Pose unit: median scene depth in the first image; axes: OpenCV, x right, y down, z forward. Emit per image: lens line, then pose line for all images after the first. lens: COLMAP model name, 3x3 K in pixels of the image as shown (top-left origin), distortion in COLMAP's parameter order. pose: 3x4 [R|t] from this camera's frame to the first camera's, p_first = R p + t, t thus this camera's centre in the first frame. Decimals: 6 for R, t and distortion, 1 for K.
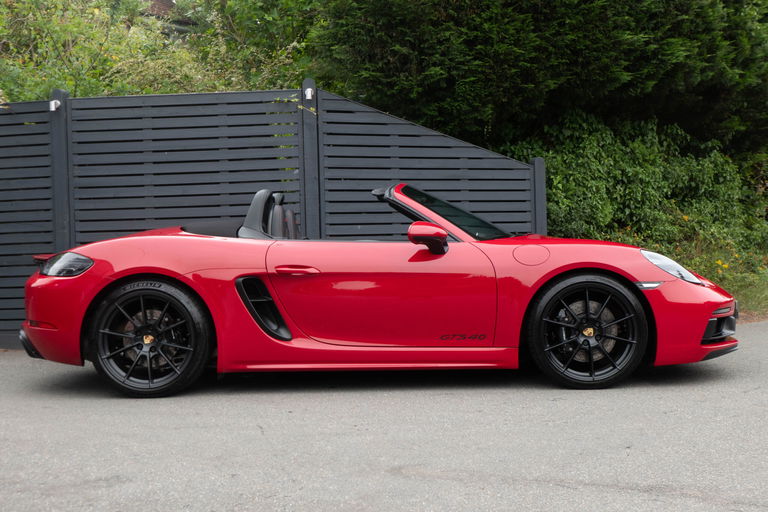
lens RADIAL K [[1242.4, 0, 390.5], [0, 1242.4, 249.3], [0, 0, 1]] dist [-0.012108, 0.000000]
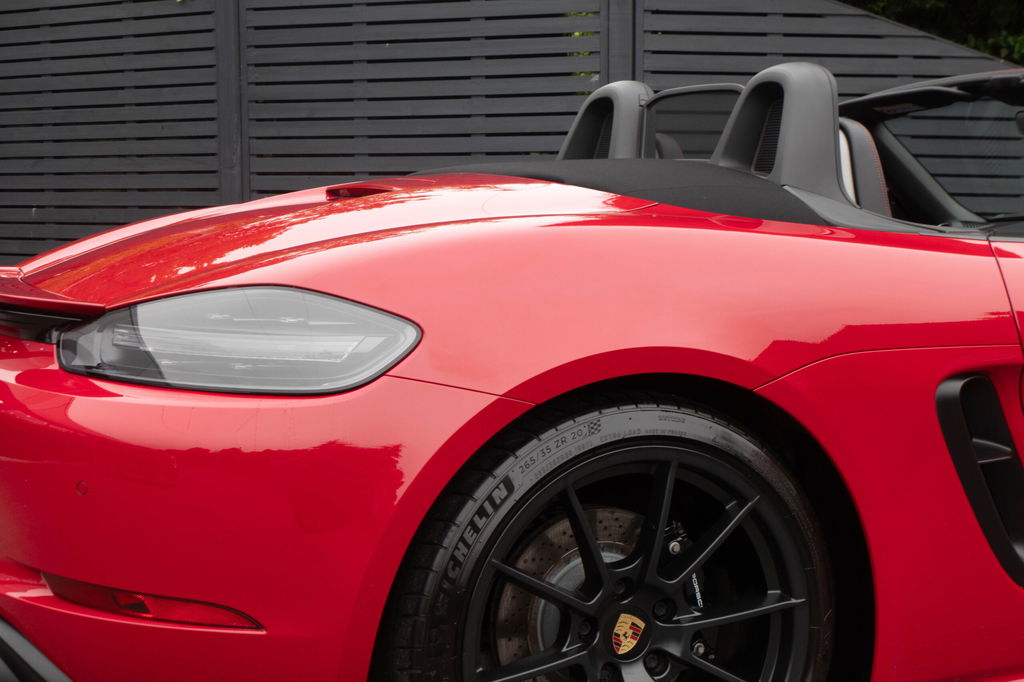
lens RADIAL K [[1656.6, 0, 515.5], [0, 1656.6, 340.2], [0, 0, 1]] dist [-0.012108, 0.000000]
pose [[0.962355, 0.051153, -0.266940, 0.096266], [-0.025911, 0.994923, 0.097243, -0.014648], [0.270559, -0.086666, 0.958795, 0.230113]]
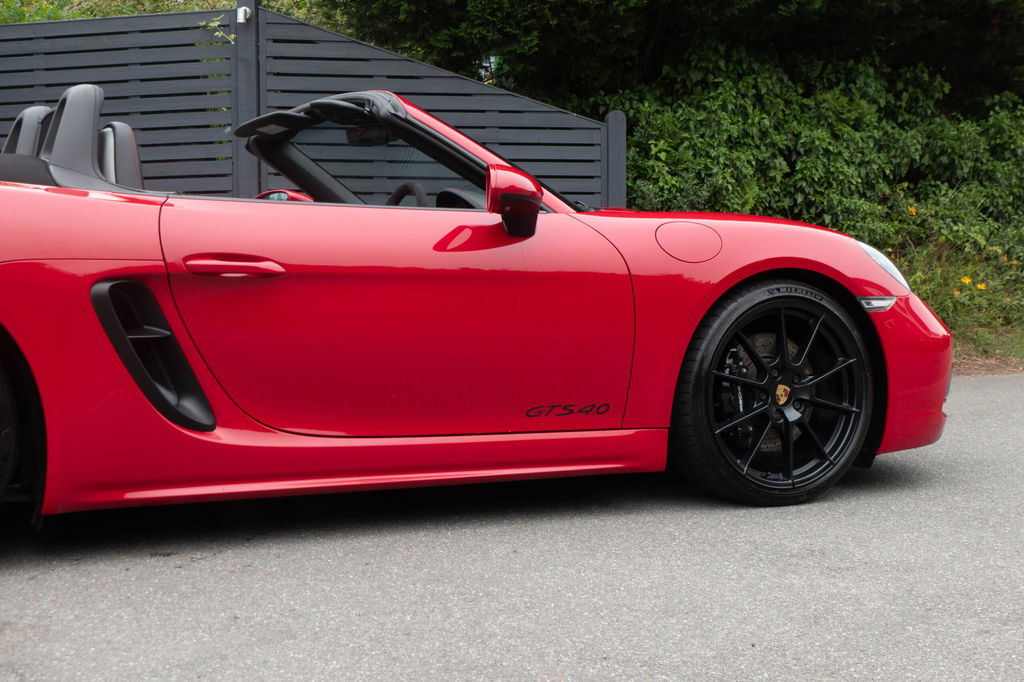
lens RADIAL K [[1656.6, 0, 507.4], [0, 1656.6, 337.2], [0, 0, 1]] dist [-0.012108, 0.000000]
pose [[0.973330, 0.029578, -0.227493, 0.274815], [-0.020032, 0.998824, 0.044155, 0.008332], [0.228531, -0.038421, 0.972778, 0.132971]]
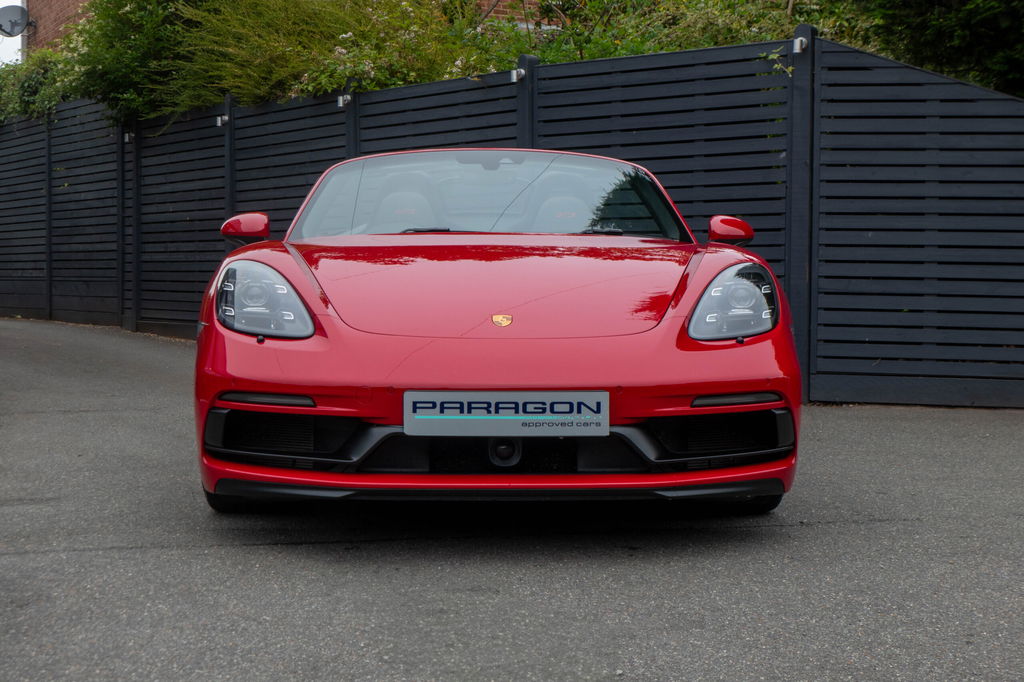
lens RADIAL K [[1656.6, 0, 503.4], [0, 1656.6, 341.7], [0, 0, 1]] dist [-0.012108, 0.000000]
pose [[0.812198, 0.055742, -0.580713, 0.340940], [-0.033210, 0.998228, 0.049371, 0.003262], [0.582436, -0.020814, 0.812610, 0.118502]]
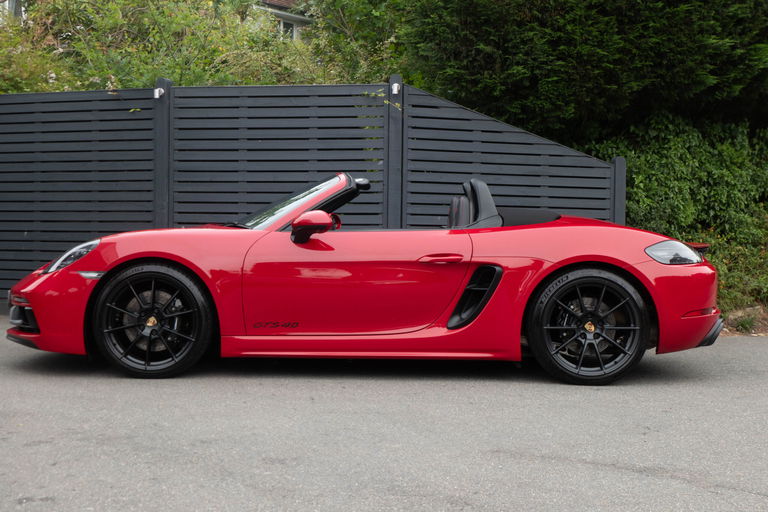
lens RADIAL K [[1242.4, 0, 381.6], [0, 1242.4, 252.2], [0, 0, 1]] dist [-0.012108, 0.000000]
pose [[0.993201, 0.041164, -0.108894, 0.040182], [-0.040127, 0.999126, 0.011690, 0.000487], [0.109280, -0.007241, 0.993985, -0.039562]]
